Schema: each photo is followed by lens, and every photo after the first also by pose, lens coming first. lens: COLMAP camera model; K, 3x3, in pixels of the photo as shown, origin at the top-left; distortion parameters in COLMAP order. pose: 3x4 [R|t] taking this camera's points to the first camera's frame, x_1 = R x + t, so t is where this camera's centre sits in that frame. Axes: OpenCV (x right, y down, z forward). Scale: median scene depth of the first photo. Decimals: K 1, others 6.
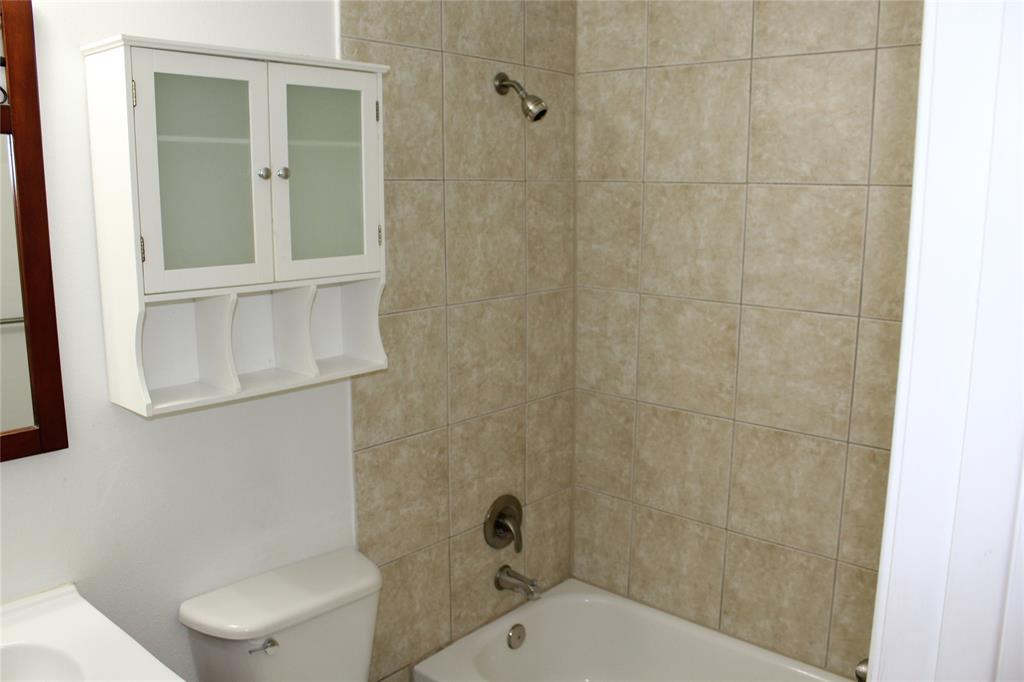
lens RADIAL K [[851.9, 0, 512.0], [0, 851.9, 341.0], [0, 0, 1]] dist [-0.173895, 0.157109]
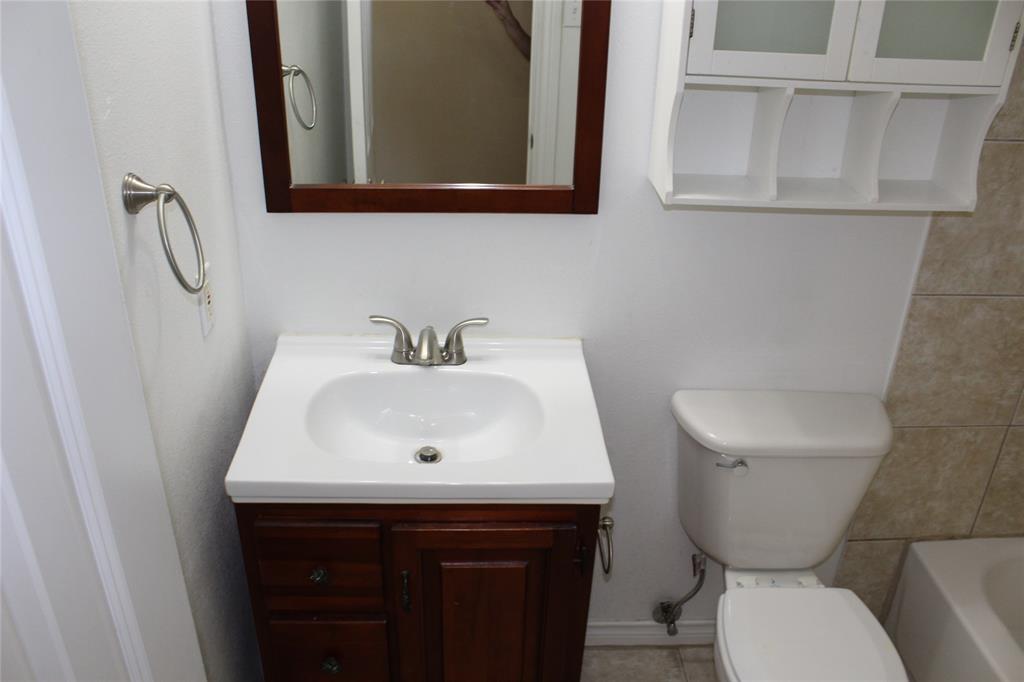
lens RADIAL K [[851.9, 0, 512.0], [0, 851.9, 341.0], [0, 0, 1]] dist [-0.173895, 0.157109]
pose [[0.691102, 0.344661, -0.635285, 0.074066], [-0.149257, 0.928086, 0.341143, -0.046830], [0.707178, -0.140944, 0.692845, 0.129926]]
